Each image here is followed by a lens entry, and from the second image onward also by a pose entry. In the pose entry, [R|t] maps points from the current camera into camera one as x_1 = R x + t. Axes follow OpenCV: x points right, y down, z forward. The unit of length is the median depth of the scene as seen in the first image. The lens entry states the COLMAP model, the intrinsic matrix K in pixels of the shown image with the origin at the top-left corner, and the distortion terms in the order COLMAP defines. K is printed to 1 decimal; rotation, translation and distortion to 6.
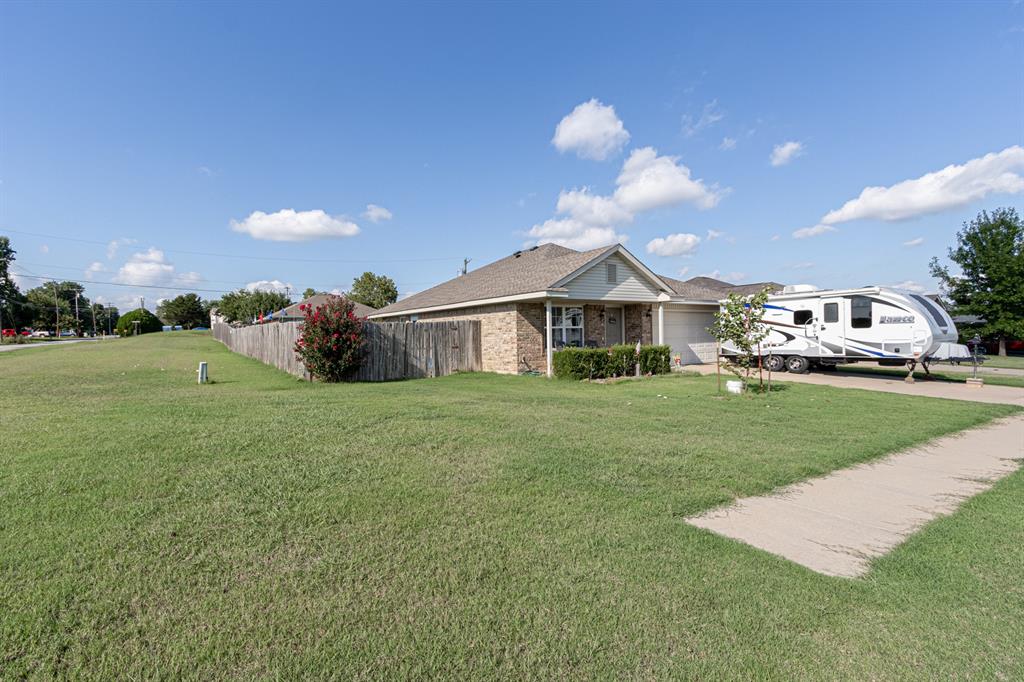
lens RADIAL K [[468.4, 0, 504.9], [0, 468.4, 345.8], [0, 0, 1]] dist [-0.000985, -0.000503]
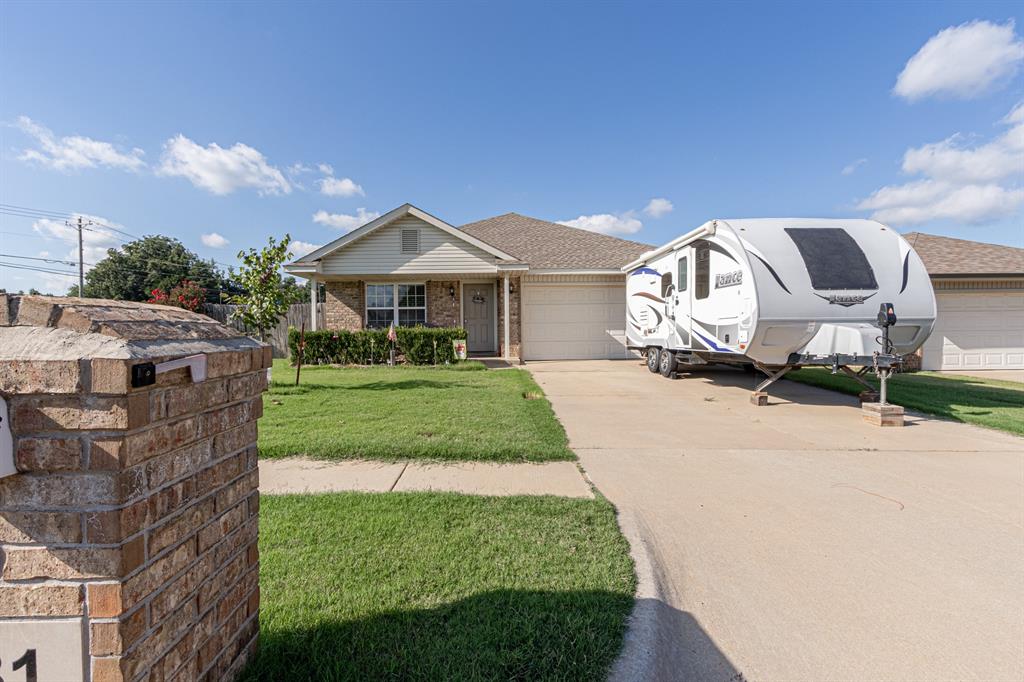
lens RADIAL K [[478.2, 0, 503.3], [0, 478.2, 343.8], [0, 0, 1]] dist [0.008615, -0.000666]
pose [[0.846635, 0.022457, -0.531699, 0.828955], [-0.016991, 0.999741, 0.015170, 0.010765], [0.531902, -0.003810, 0.846797, 0.378254]]
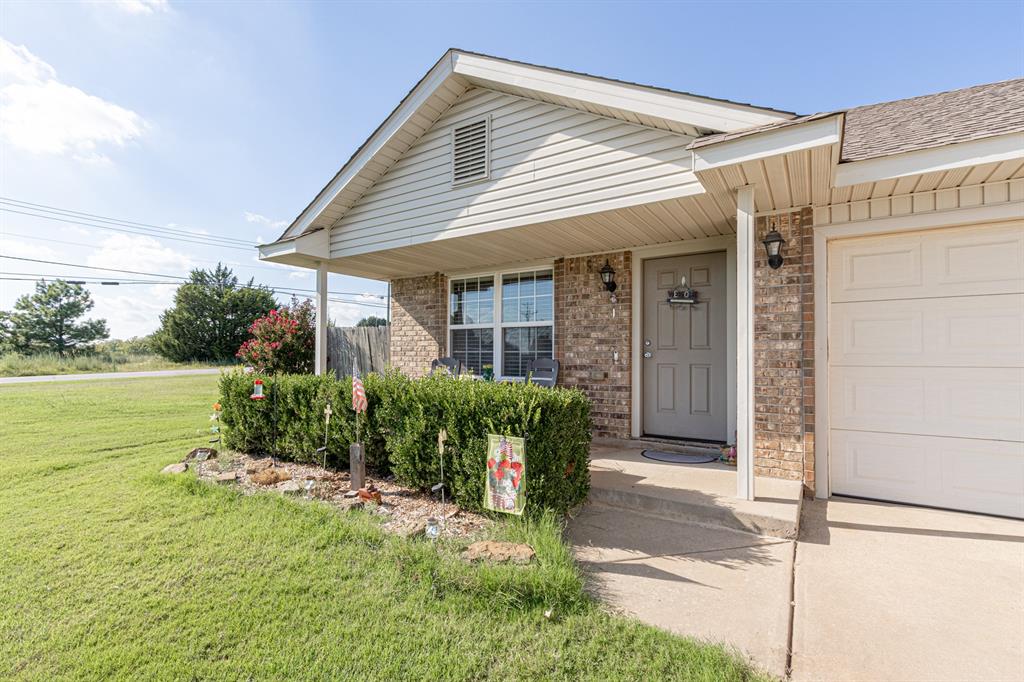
lens RADIAL K [[468.4, 0, 504.9], [0, 468.4, 345.8], [0, 0, 1]] dist [-0.000985, -0.000503]
pose [[0.397758, 0.001184, -0.917490, 0.540868], [-0.032117, 0.999404, -0.012634, -0.018017], [0.916928, 0.034492, 0.397559, 0.908552]]
